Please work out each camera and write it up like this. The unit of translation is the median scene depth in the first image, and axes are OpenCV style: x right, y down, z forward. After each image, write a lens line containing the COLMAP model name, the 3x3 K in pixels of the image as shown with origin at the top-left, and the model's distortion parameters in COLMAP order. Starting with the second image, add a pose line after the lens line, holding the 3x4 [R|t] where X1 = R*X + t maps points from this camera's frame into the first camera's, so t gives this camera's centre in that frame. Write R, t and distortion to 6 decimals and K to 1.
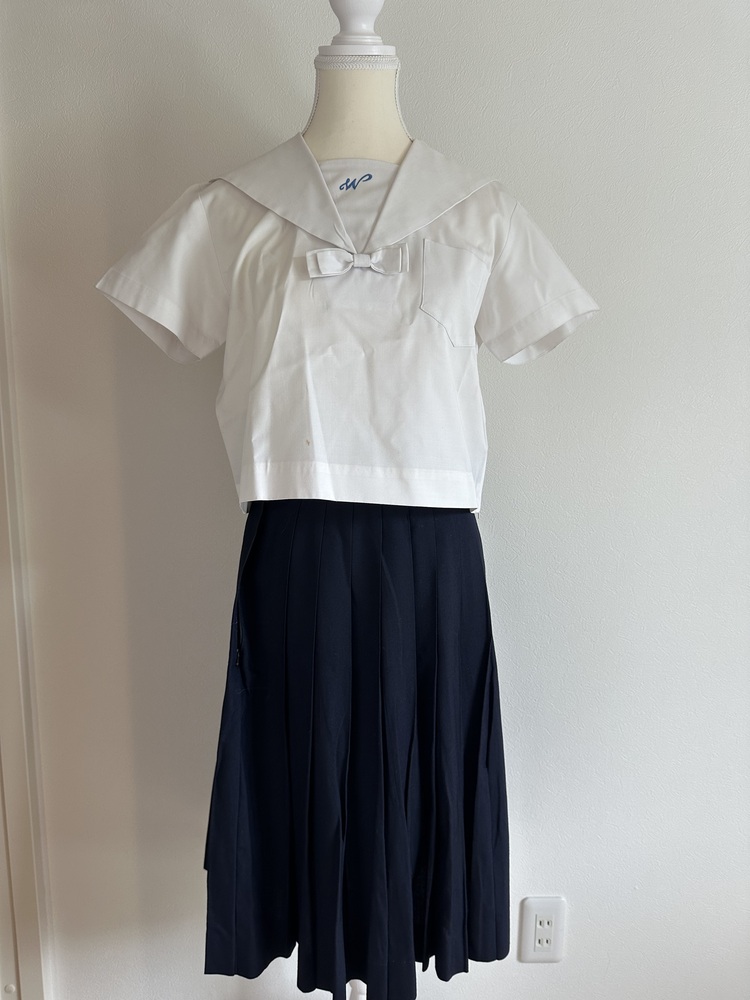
lens RADIAL K [[709.8, 0, 371.6], [0, 709.8, 508.4], [0, 0, 1]] dist [0.117019, -0.206443]
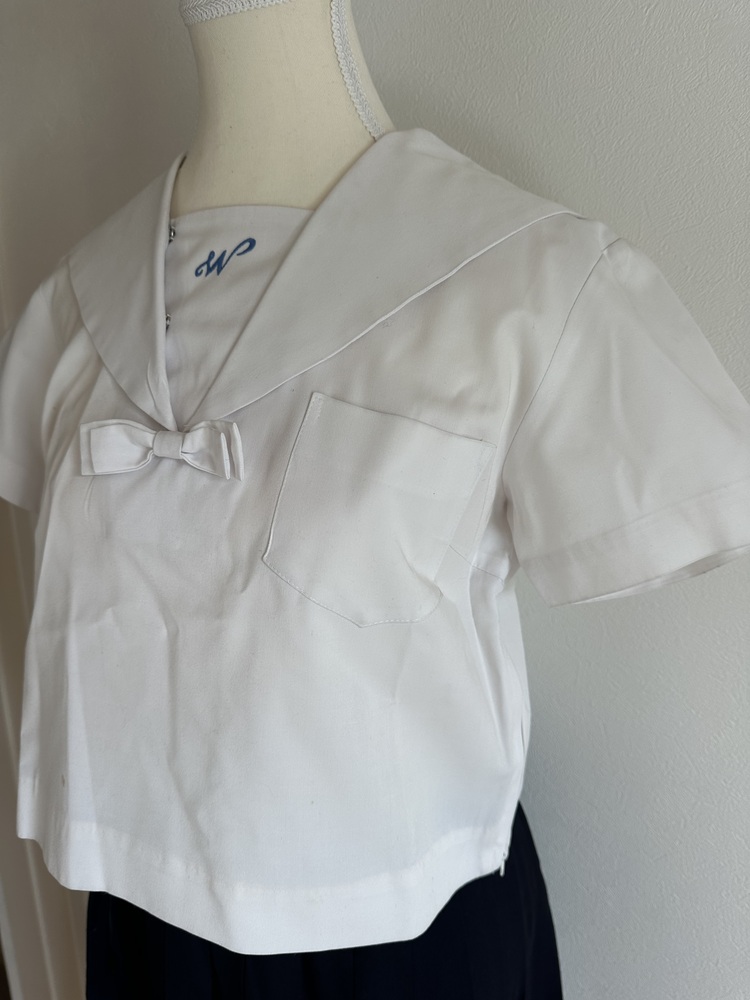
lens RADIAL K [[709.8, 0, 371.6], [0, 709.8, 508.4], [0, 0, 1]] dist [0.117019, -0.206443]
pose [[0.883868, 0.122845, -0.451315, 0.330120], [-0.069412, 0.988660, 0.133169, -0.376787], [0.462556, -0.086377, 0.882372, 0.631404]]
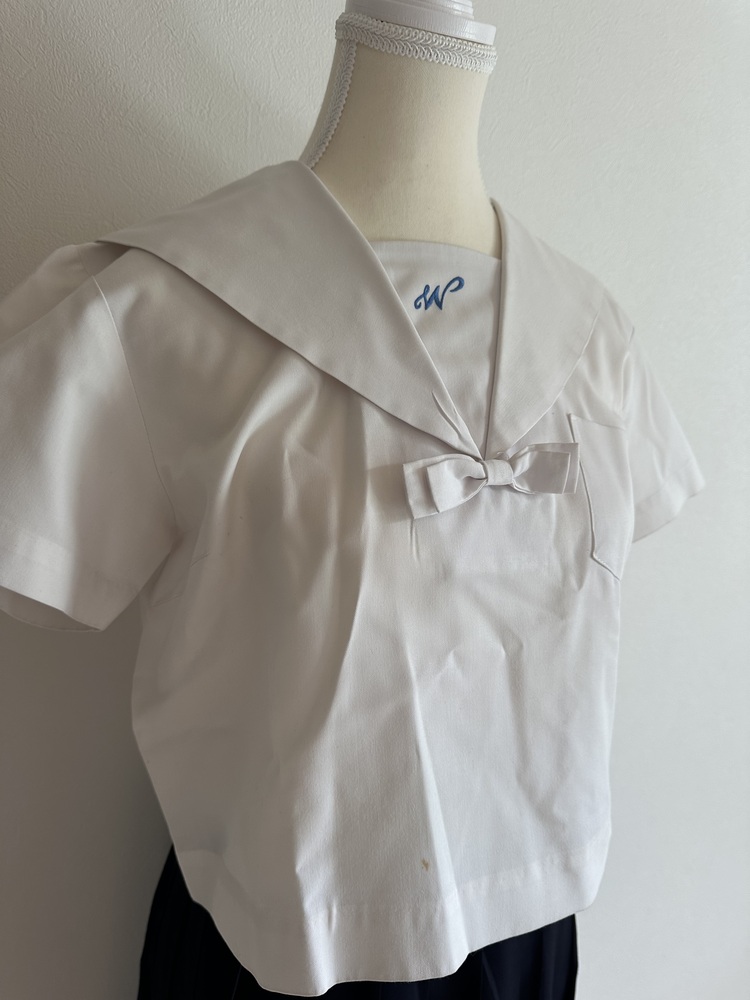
lens RADIAL K [[709.8, 0, 371.6], [0, 709.8, 508.4], [0, 0, 1]] dist [0.117019, -0.206443]
pose [[0.915745, -0.059722, 0.397296, -0.294777], [0.027718, 0.995925, 0.085821, -0.365769], [-0.400802, -0.067578, 0.913669, 0.575041]]
